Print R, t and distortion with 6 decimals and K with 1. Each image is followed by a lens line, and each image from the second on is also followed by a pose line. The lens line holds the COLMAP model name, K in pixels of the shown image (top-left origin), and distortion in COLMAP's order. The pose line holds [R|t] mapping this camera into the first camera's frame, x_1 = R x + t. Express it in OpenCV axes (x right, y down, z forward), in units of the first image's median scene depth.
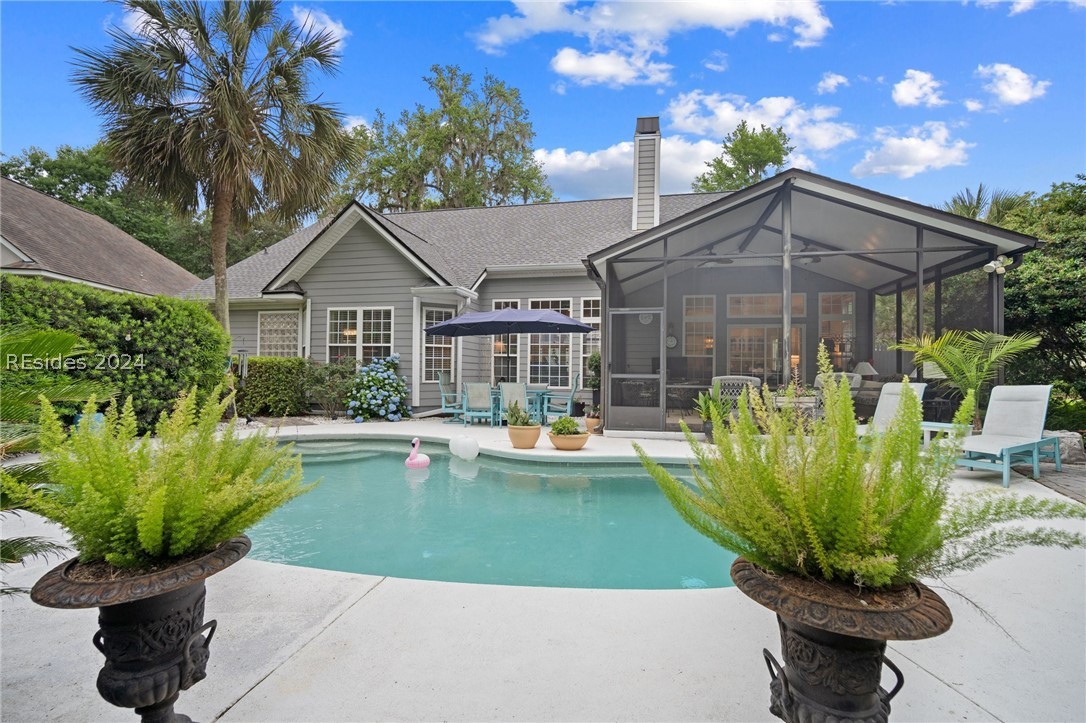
lens RADIAL K [[490.9, 0, 547.8], [0, 490.9, 364.5], [0, 0, 1]] dist [-0.011267, 0.000270]
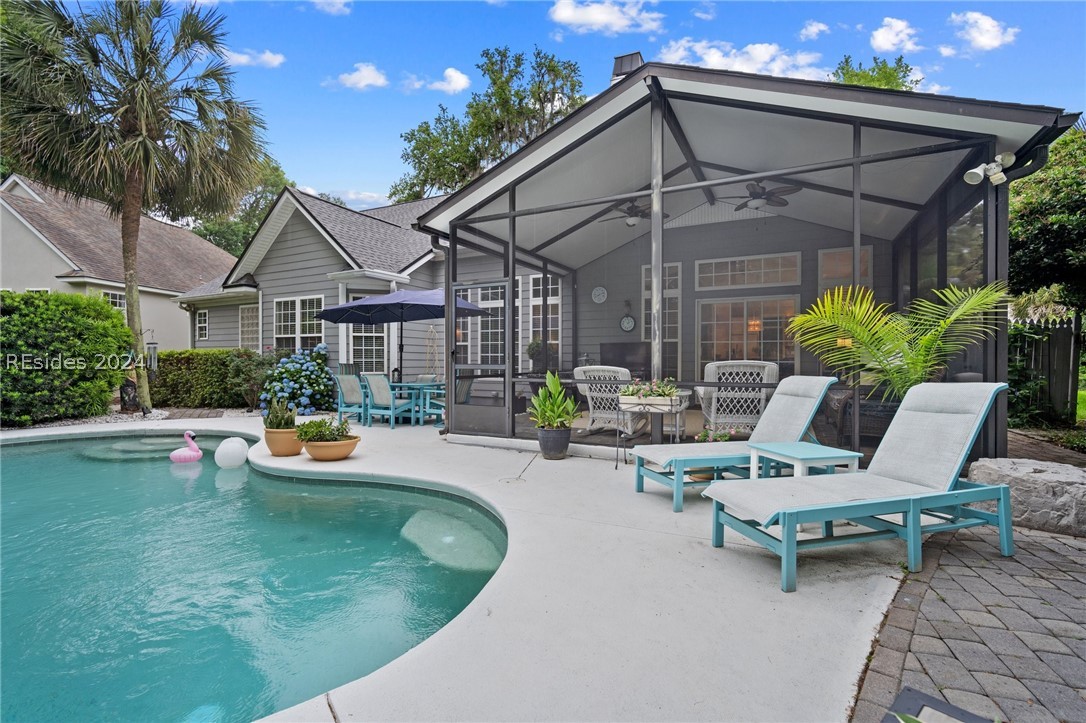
lens RADIAL K [[490.9, 0, 542.1], [0, 490.9, 360.5], [0, 0, 1]] dist [-0.011267, 0.000270]
pose [[0.964577, -0.007938, -0.263683, 0.343801], [0.011277, 0.999874, 0.011154, 0.004040], [0.263562, -0.013733, 0.964545, 0.187845]]
